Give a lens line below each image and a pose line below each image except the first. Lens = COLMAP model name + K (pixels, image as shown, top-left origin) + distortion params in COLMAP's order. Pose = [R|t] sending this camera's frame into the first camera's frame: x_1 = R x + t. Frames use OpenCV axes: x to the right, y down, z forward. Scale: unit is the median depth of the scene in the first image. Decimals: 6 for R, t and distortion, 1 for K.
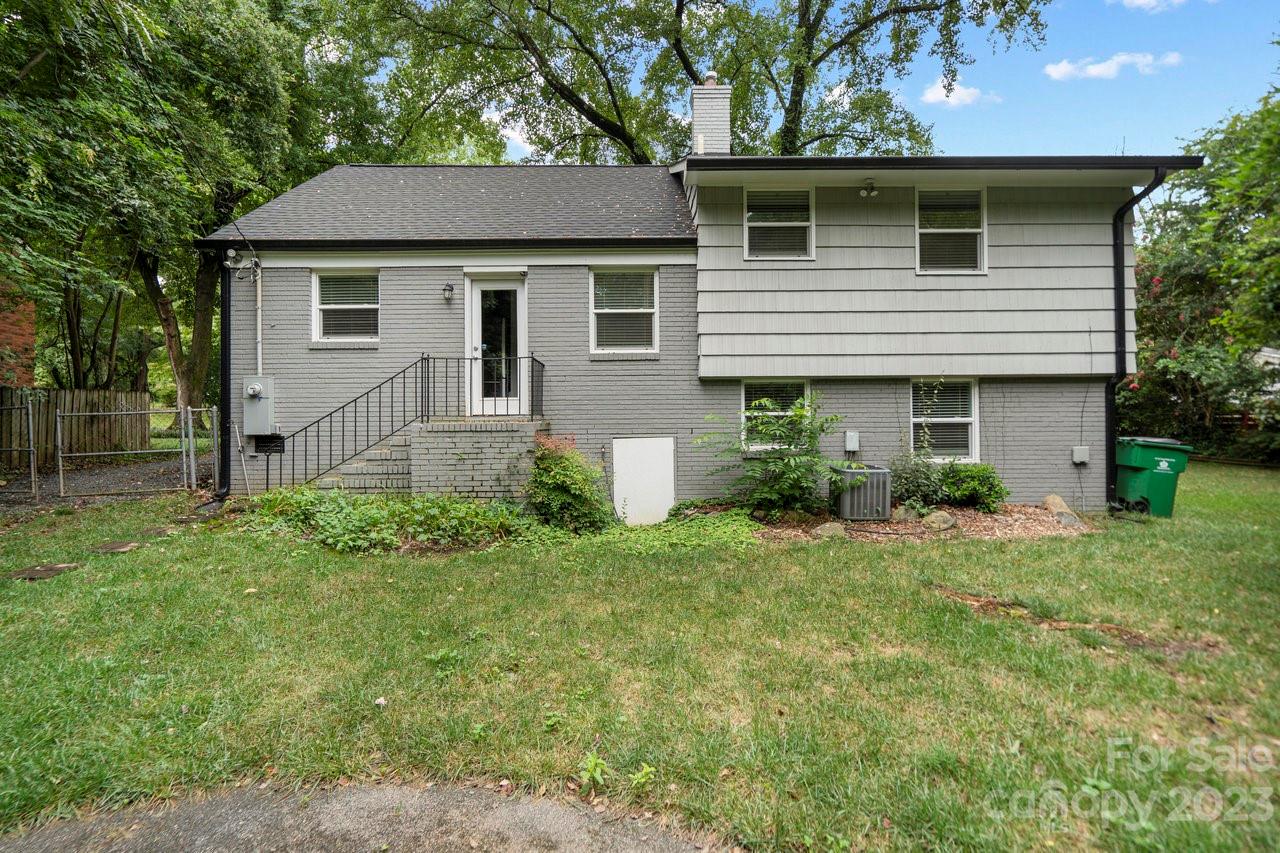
lens RADIAL K [[610.8, 0, 631.0], [0, 610.8, 394.3], [0, 0, 1]] dist [-0.001345, 0.000140]
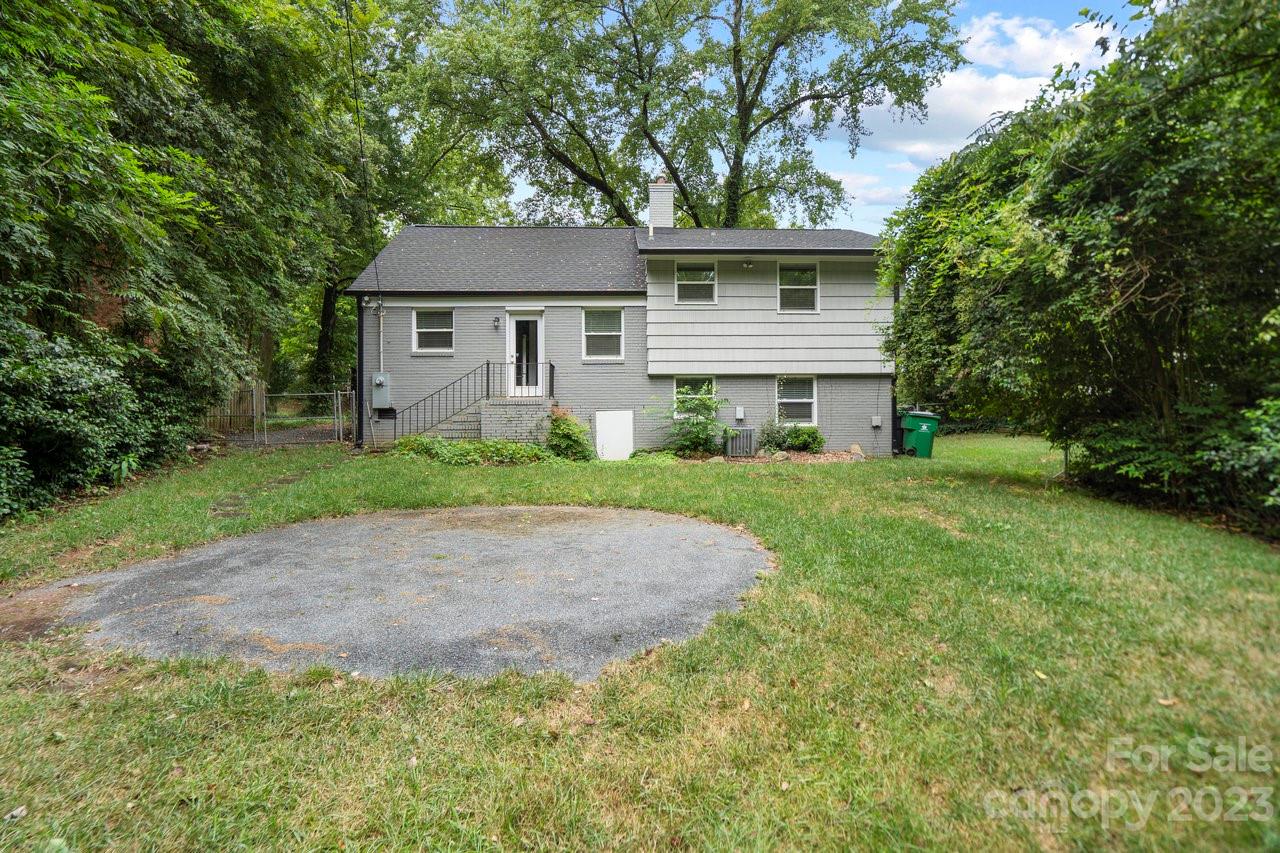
lens RADIAL K [[610.8, 0, 631.0], [0, 610.8, 394.3], [0, 0, 1]] dist [-0.001345, 0.000140]
pose [[0.999735, 0.002821, 0.022866, 0.027387], [-0.003140, 0.999898, 0.013907, 0.003872], [-0.022824, -0.013975, 0.999642, -0.658011]]
